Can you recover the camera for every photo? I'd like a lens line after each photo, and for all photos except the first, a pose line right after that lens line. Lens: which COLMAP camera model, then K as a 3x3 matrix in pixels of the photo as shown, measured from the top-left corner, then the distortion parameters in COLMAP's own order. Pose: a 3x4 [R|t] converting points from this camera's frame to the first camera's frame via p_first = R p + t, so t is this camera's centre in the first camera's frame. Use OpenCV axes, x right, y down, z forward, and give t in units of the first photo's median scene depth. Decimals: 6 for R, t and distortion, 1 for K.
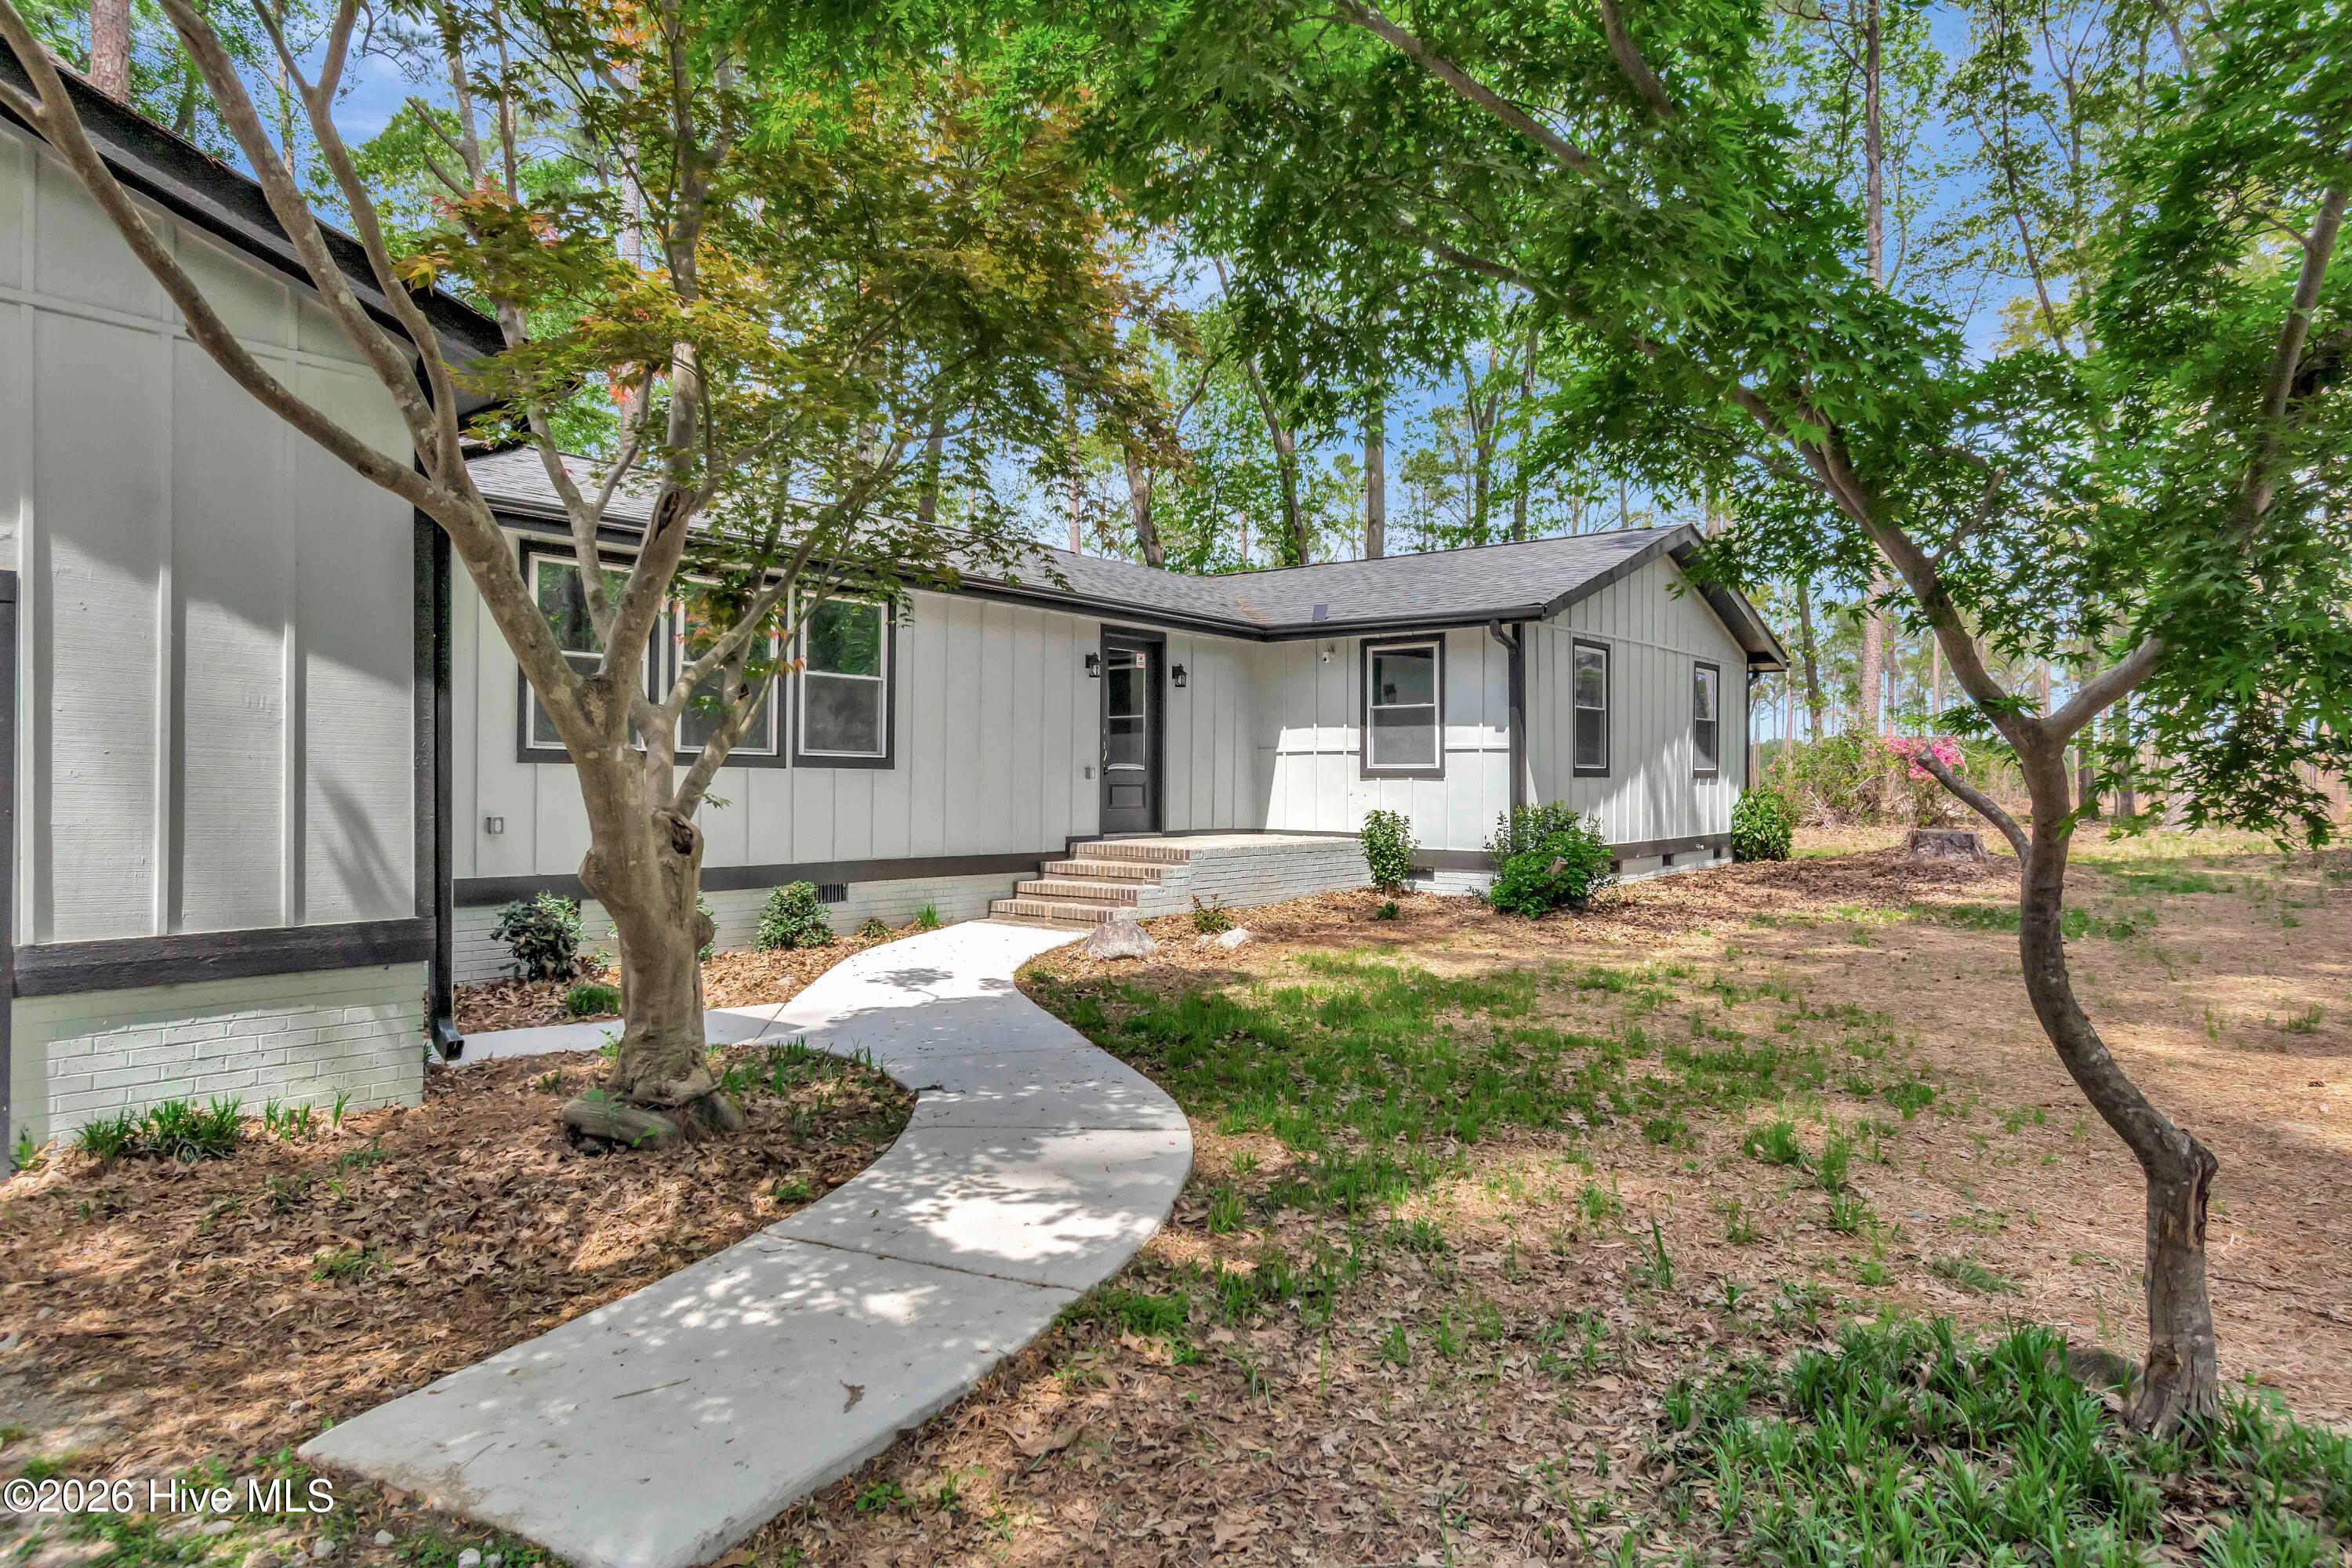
lens RADIAL K [[1341.2, 0, 1176.0], [0, 1341.2, 784.0], [0, 0, 1]] dist [0.002227, 0.000209]
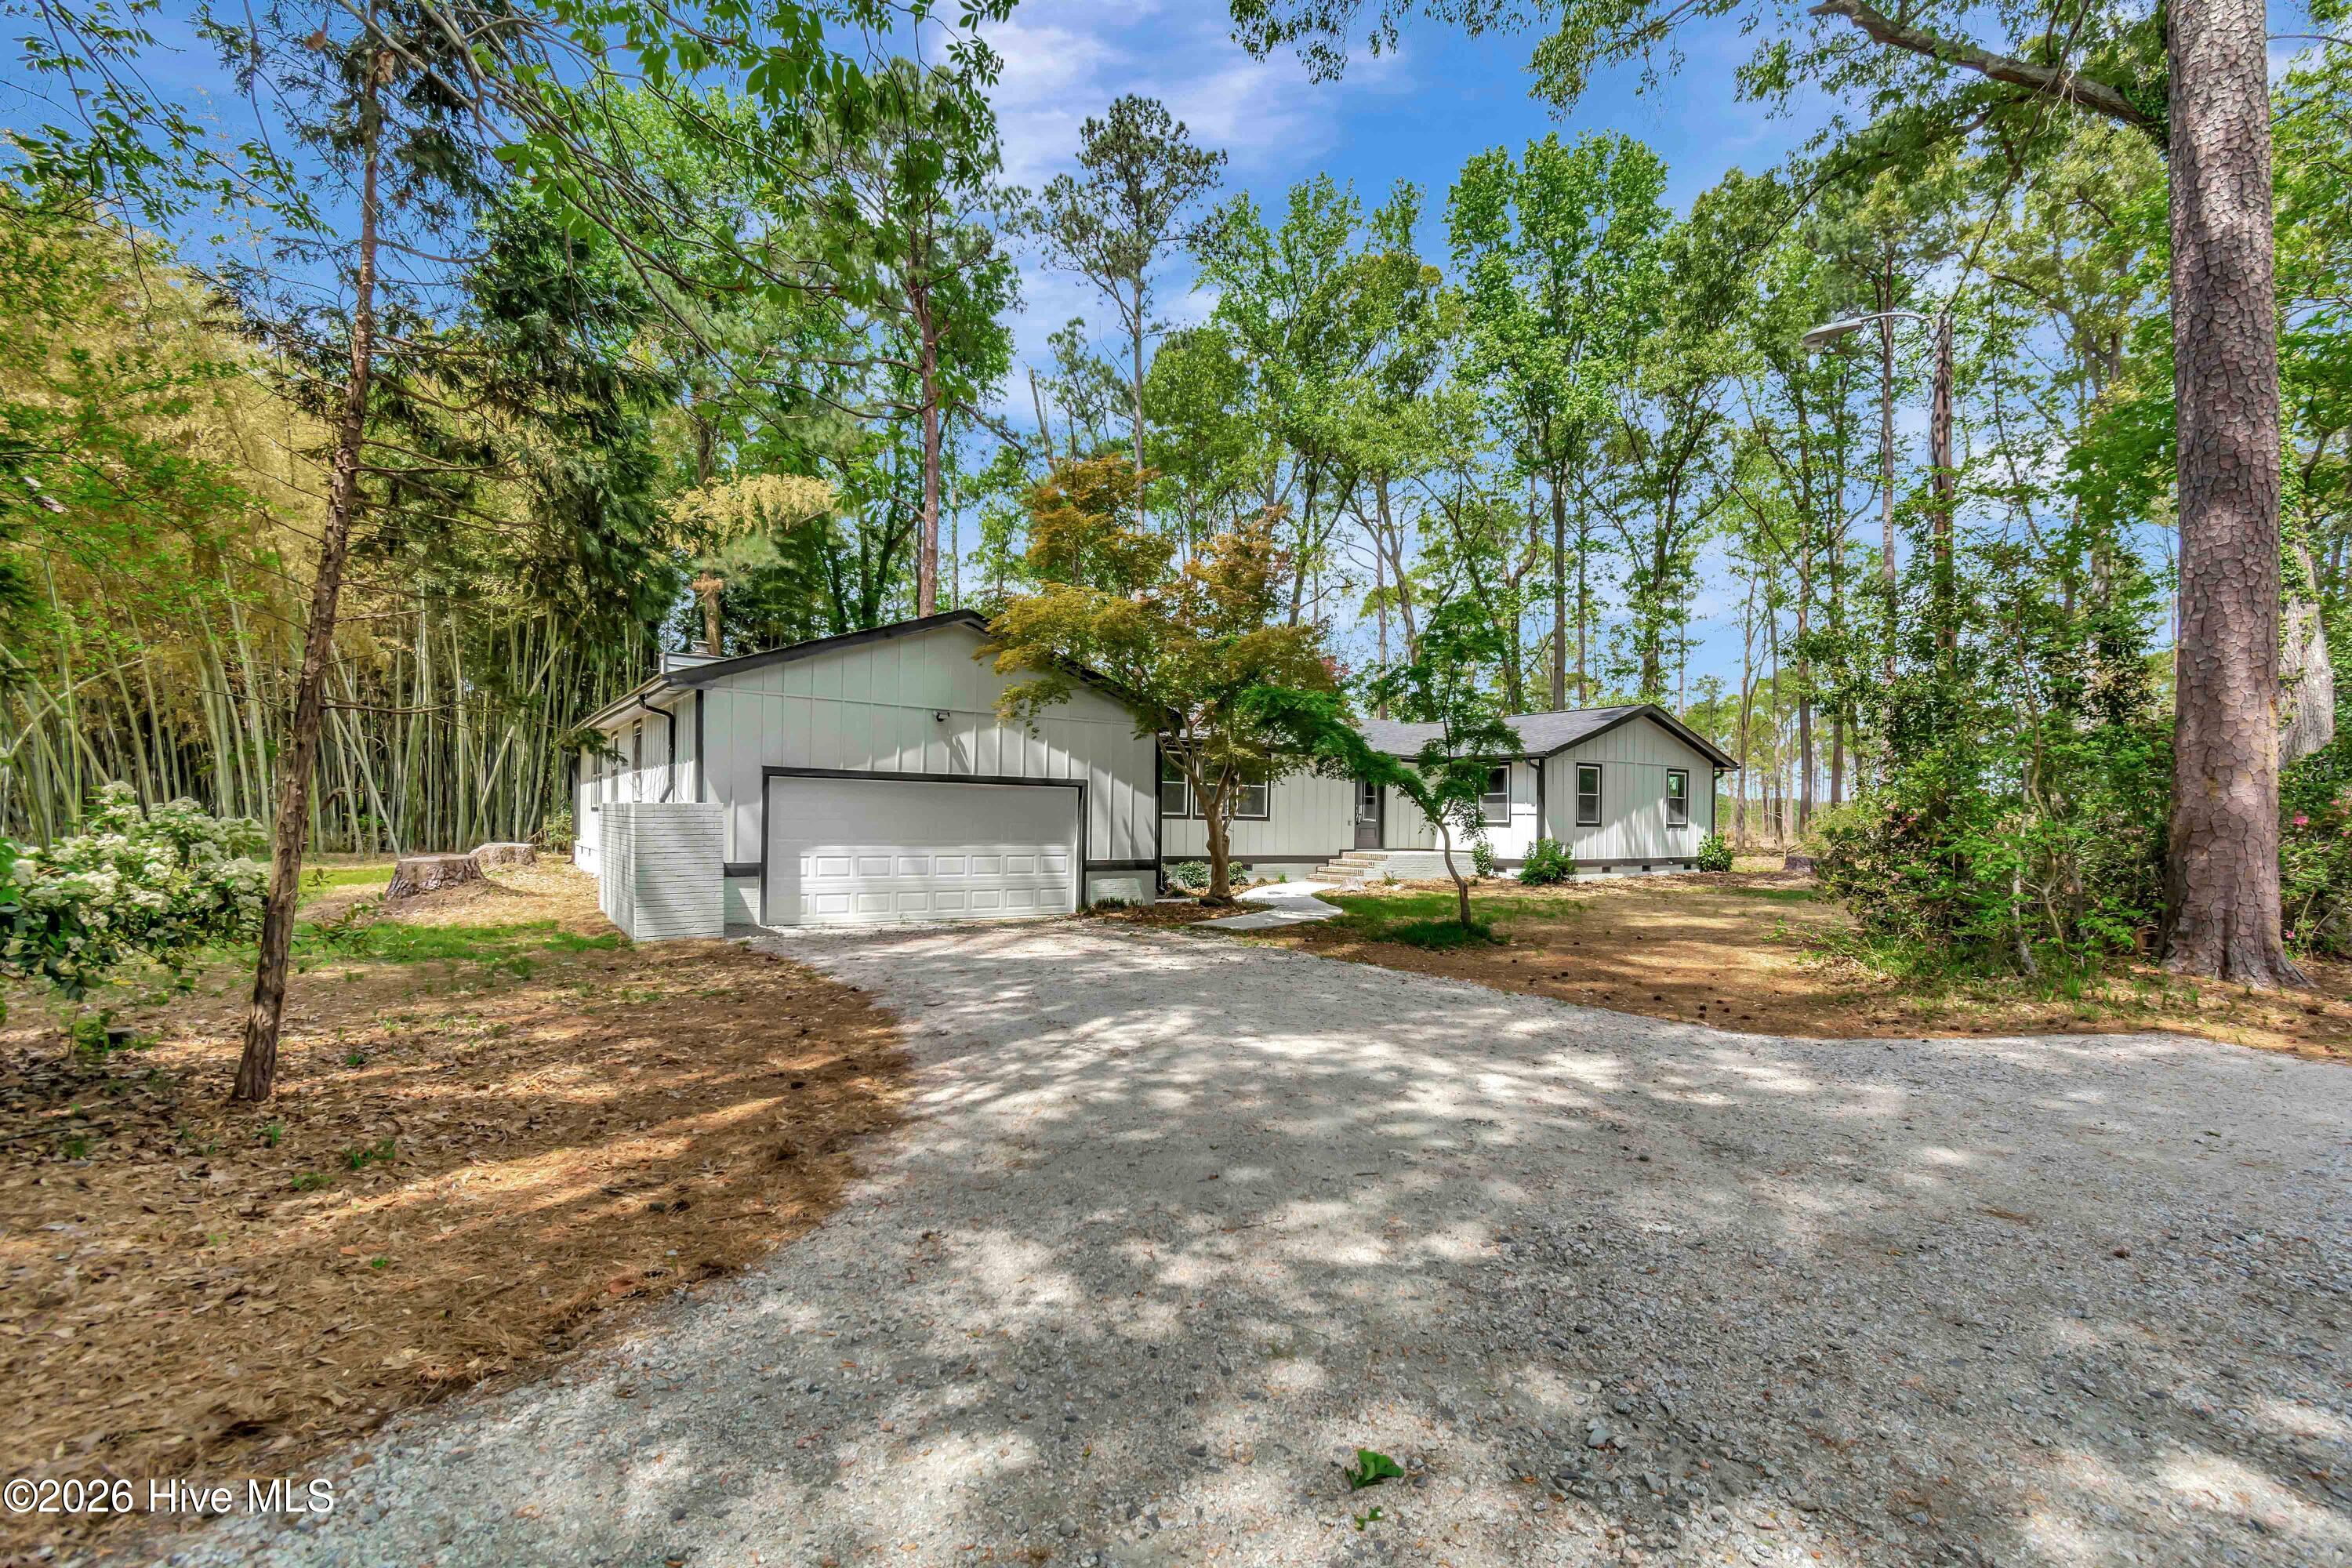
lens RADIAL K [[1078.1, 0, 1176.0], [0, 1078.1, 784.0], [0, 0, 1]] dist [0.002667, 0.000423]
pose [[0.956632, -0.004088, -0.291270, 0.197293], [-0.008898, 0.999025, -0.043245, 0.007565], [0.291163, 0.043961, 0.955663, -0.924045]]
